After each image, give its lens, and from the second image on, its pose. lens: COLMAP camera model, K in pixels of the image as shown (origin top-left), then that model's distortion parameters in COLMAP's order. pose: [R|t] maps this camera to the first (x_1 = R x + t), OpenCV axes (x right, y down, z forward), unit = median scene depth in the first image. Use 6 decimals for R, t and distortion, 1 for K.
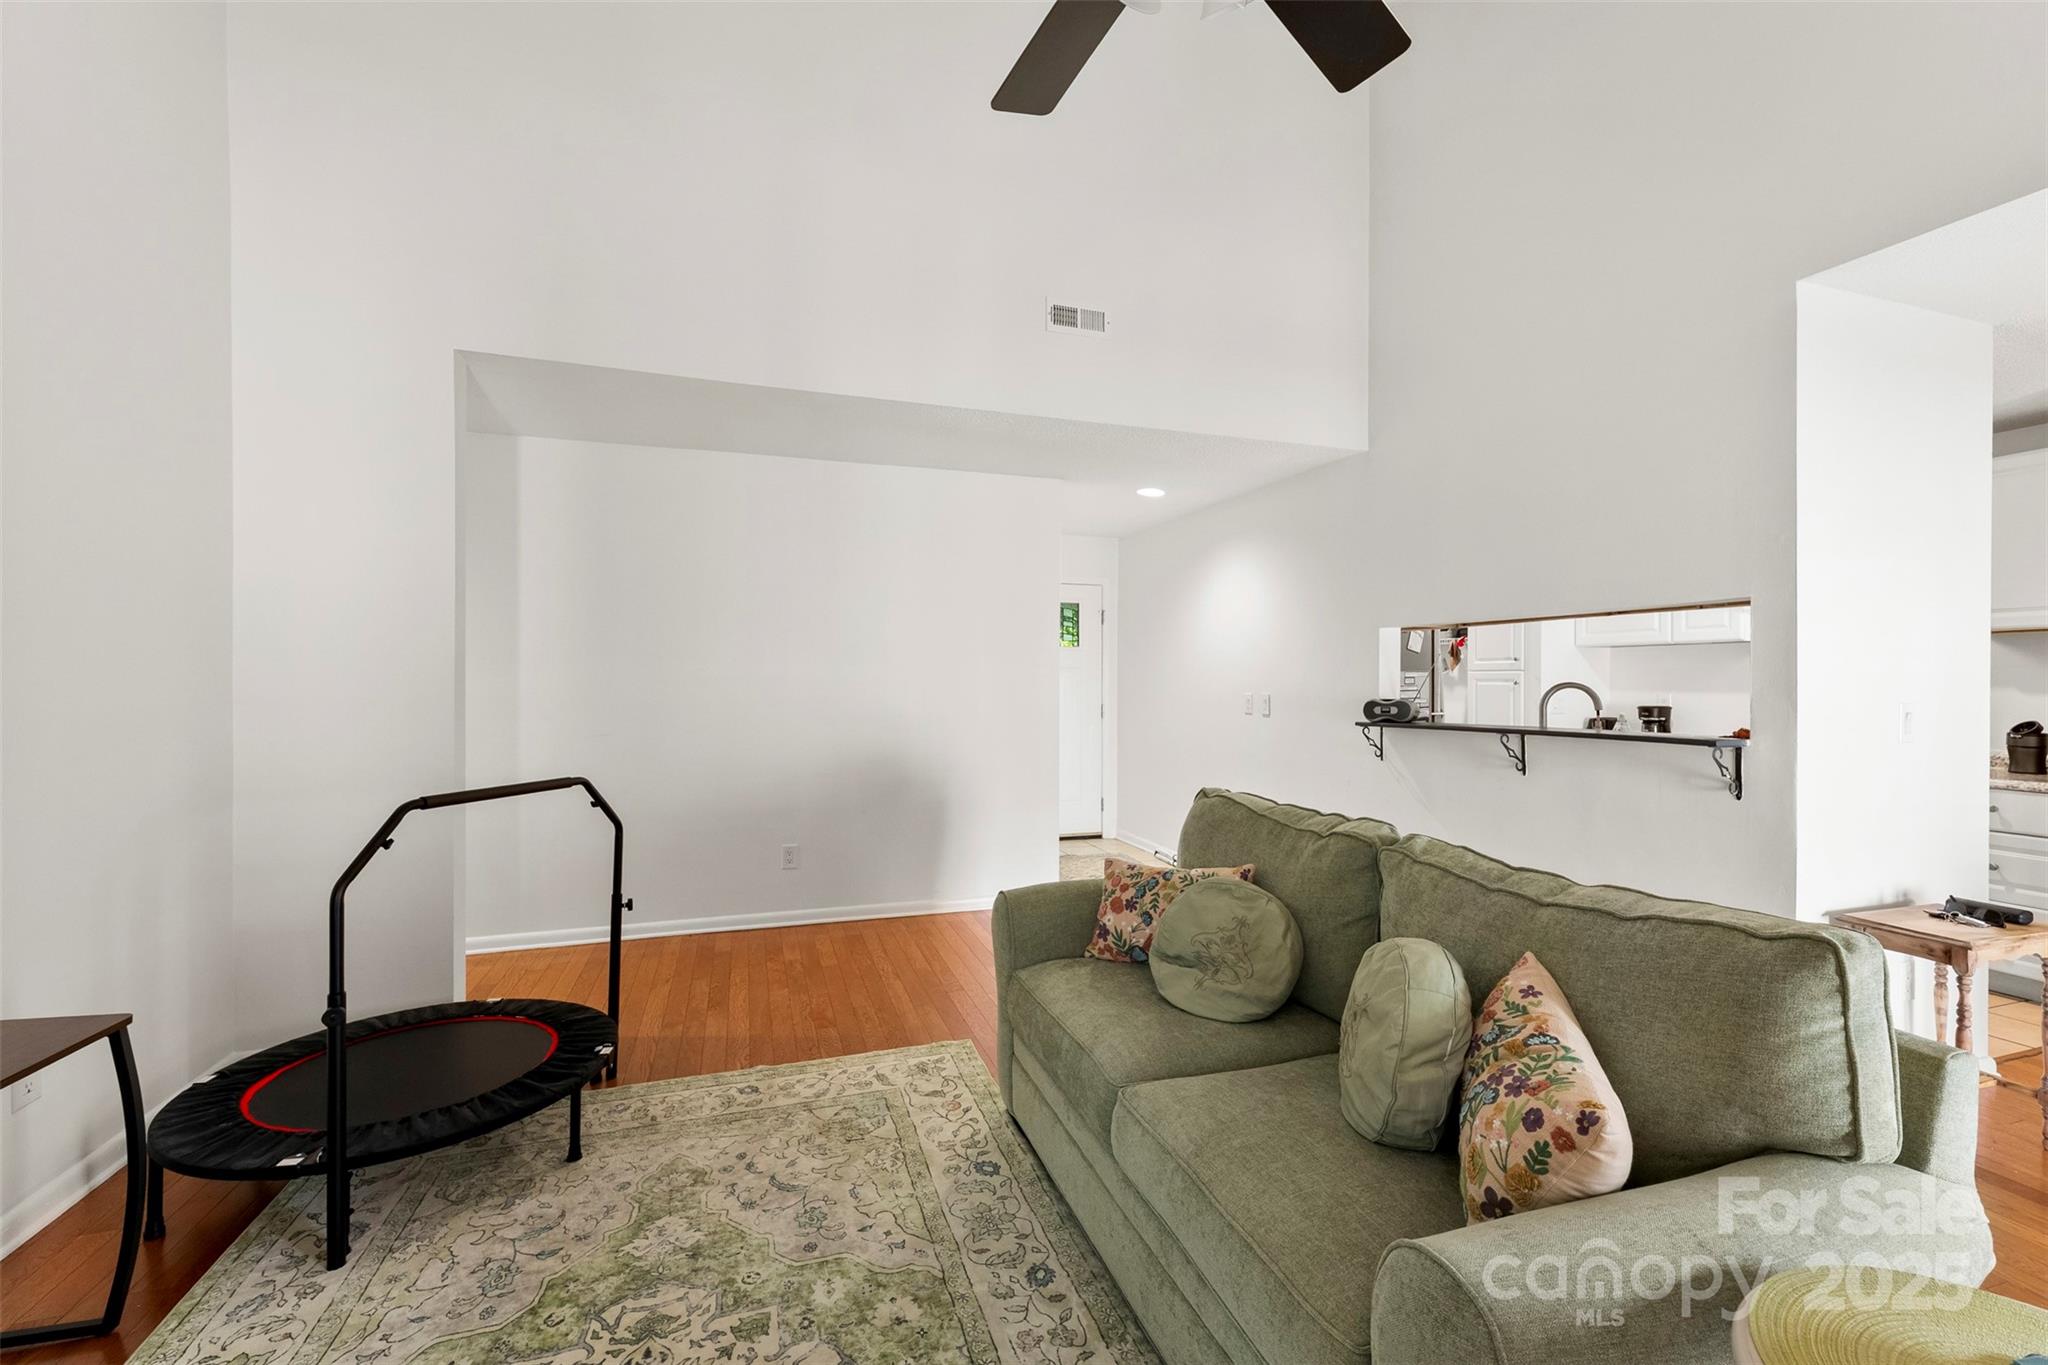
lens RADIAL K [[840.8, 0, 1021.9], [0, 840.8, 677.5], [0, 0, 1]] dist [-0.001350, -0.000108]
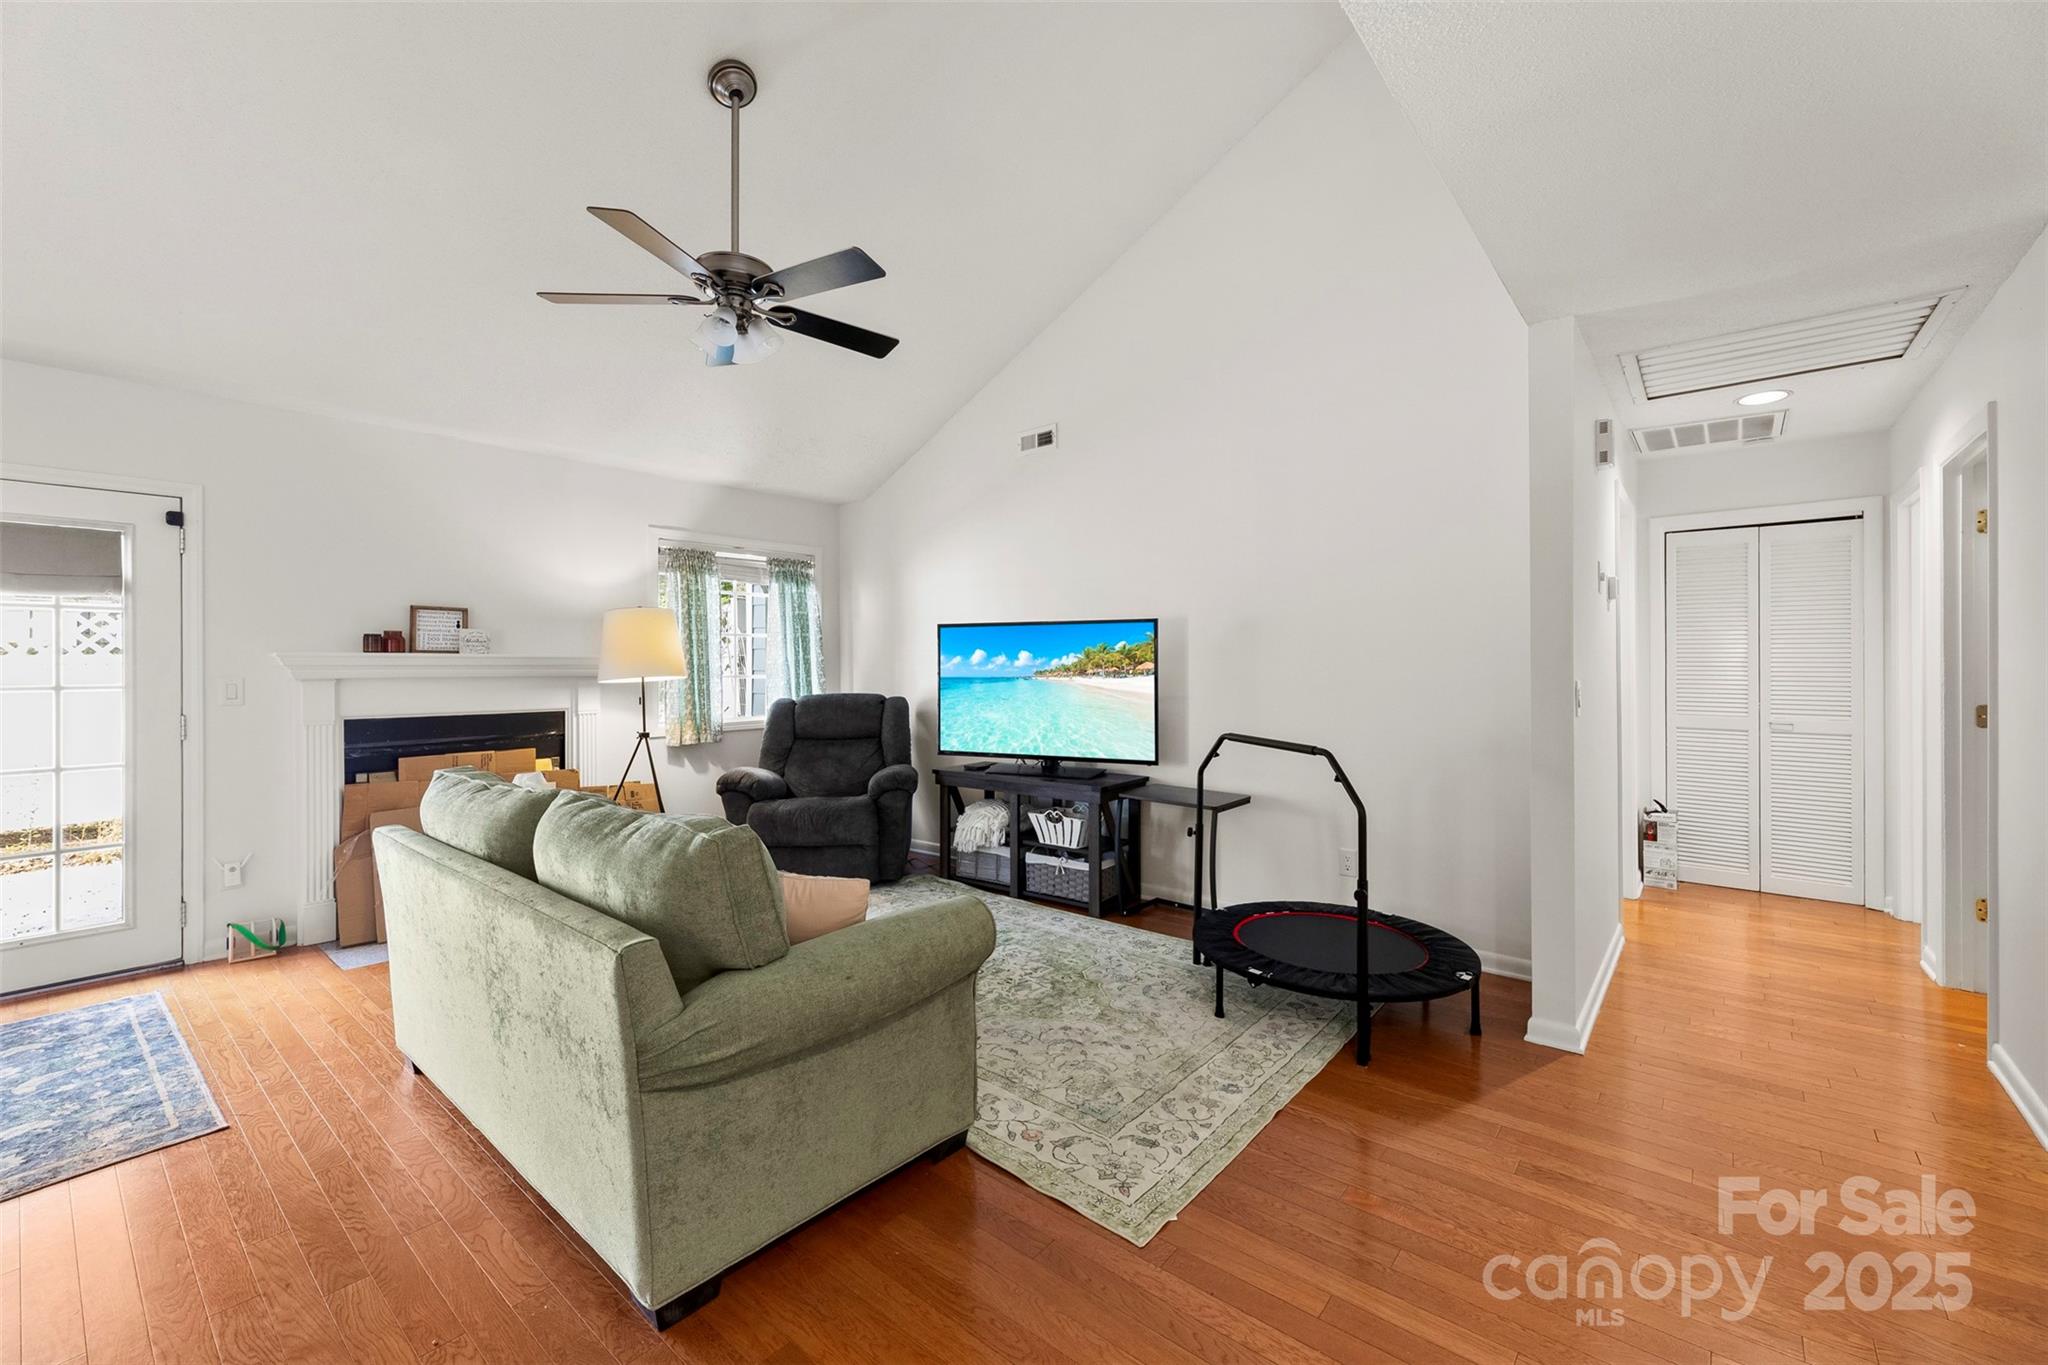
lens RADIAL K [[840.8, 0, 1024.6], [0, 840.8, 669.3], [0, 0, 1]] dist [-0.001350, -0.000108]
pose [[-0.846048, 0.002248, -0.533102, 0.453741], [-0.001295, 0.999979, 0.006272, 0.009223], [0.533106, 0.005997, -0.846028, 1.988838]]
